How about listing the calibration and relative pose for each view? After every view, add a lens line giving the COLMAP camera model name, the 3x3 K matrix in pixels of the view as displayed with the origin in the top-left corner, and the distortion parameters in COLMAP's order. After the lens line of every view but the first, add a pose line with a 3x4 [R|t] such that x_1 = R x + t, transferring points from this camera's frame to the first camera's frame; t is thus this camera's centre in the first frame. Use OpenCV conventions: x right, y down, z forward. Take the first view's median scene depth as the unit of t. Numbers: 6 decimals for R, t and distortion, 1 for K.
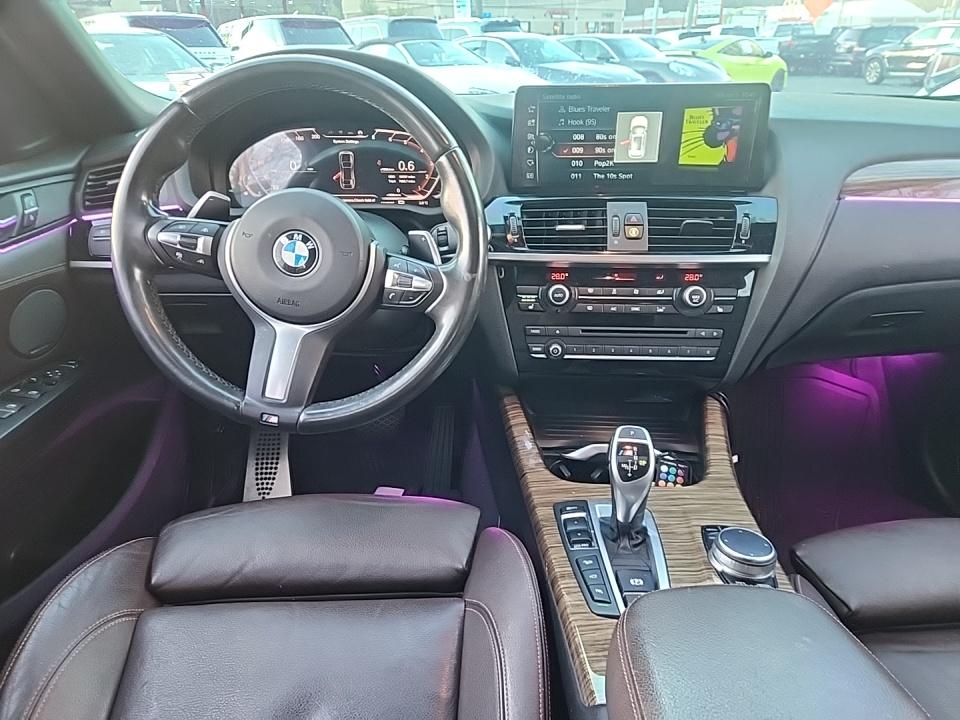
lens RADIAL K [[672.7, 0, 480.0], [0, 672.7, 360.0], [0, 0, 1]] dist [0.060558, -0.003053]
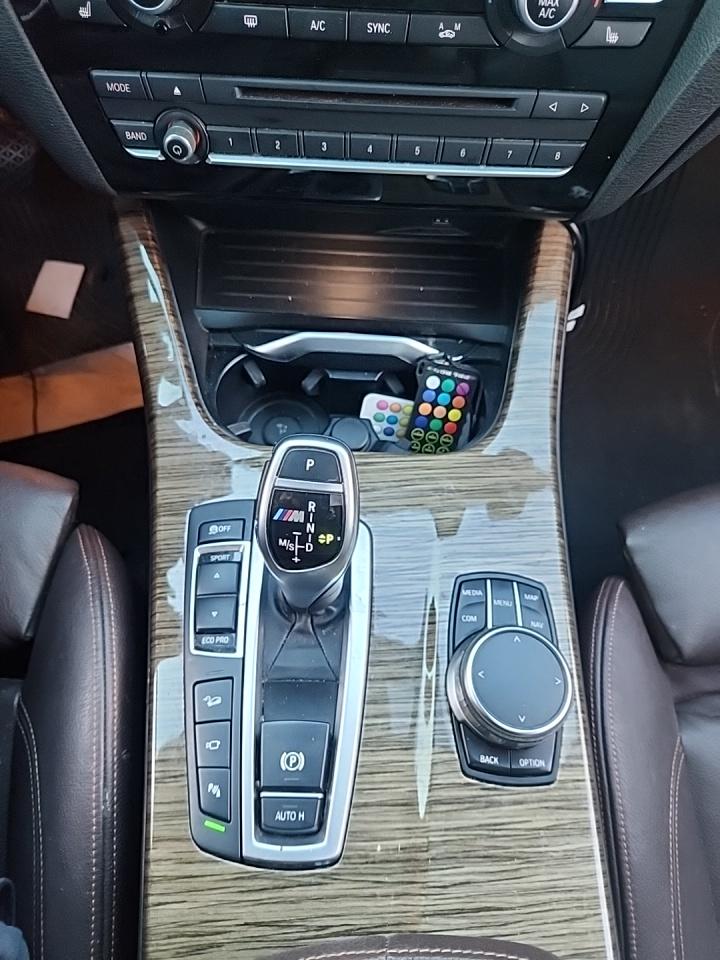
lens RADIAL K [[672.7, 0, 360.0], [0, 672.7, 480.0], [0, 0, 1]] dist [0.060558, -0.003053]
pose [[0.999647, -0.013283, 0.023011, 0.208642], [-0.005447, 0.745212, 0.666806, -0.138753], [-0.026006, -0.666695, 0.744876, 0.575098]]
